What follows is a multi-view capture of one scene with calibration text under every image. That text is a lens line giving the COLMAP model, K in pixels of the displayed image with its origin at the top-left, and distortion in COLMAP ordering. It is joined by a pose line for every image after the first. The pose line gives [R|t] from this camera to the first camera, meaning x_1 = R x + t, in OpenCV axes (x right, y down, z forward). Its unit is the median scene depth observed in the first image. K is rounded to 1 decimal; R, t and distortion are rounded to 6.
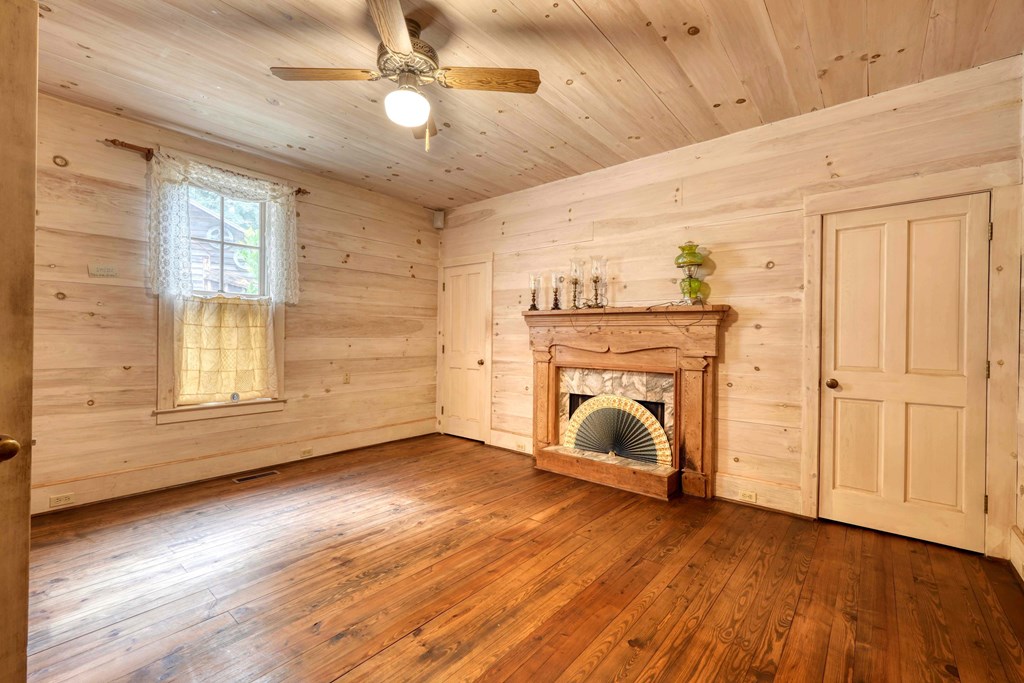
lens RADIAL K [[427.8, 0, 514.3], [0, 427.8, 338.4], [0, 0, 1]] dist [-0.000118, 0.000316]
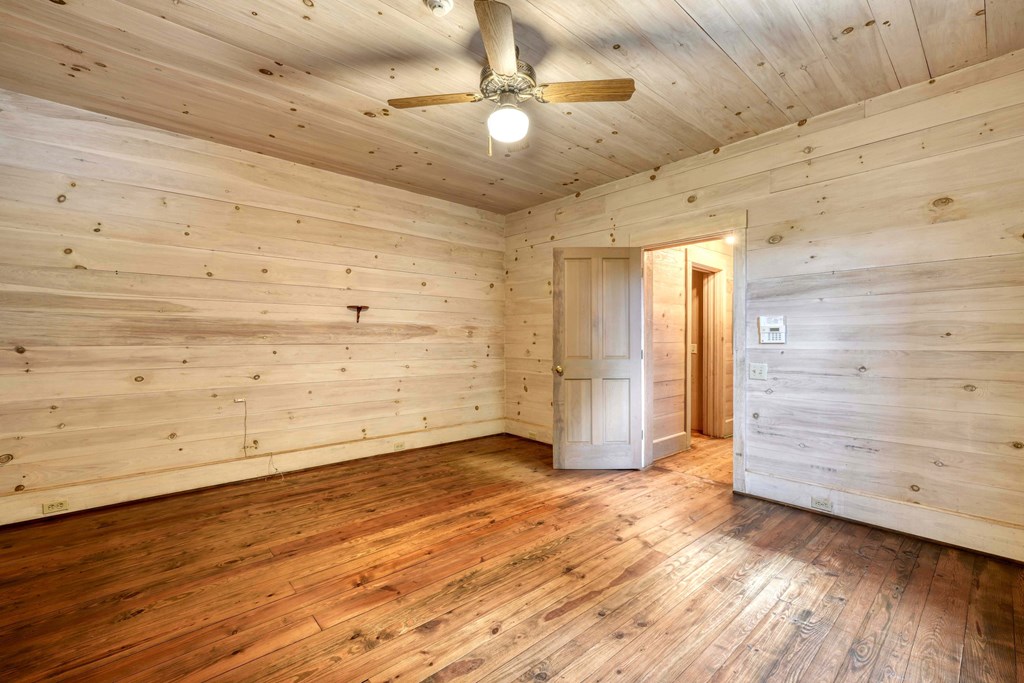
lens RADIAL K [[427.8, 0, 512.2], [0, 427.8, 340.8], [0, 0, 1]] dist [-0.000118, 0.000316]
pose [[-0.988254, -0.012369, 0.152316, -0.422668], [-0.011825, 0.999920, 0.004475, -0.001297], [-0.152359, 0.002621, -0.988322, 2.030597]]
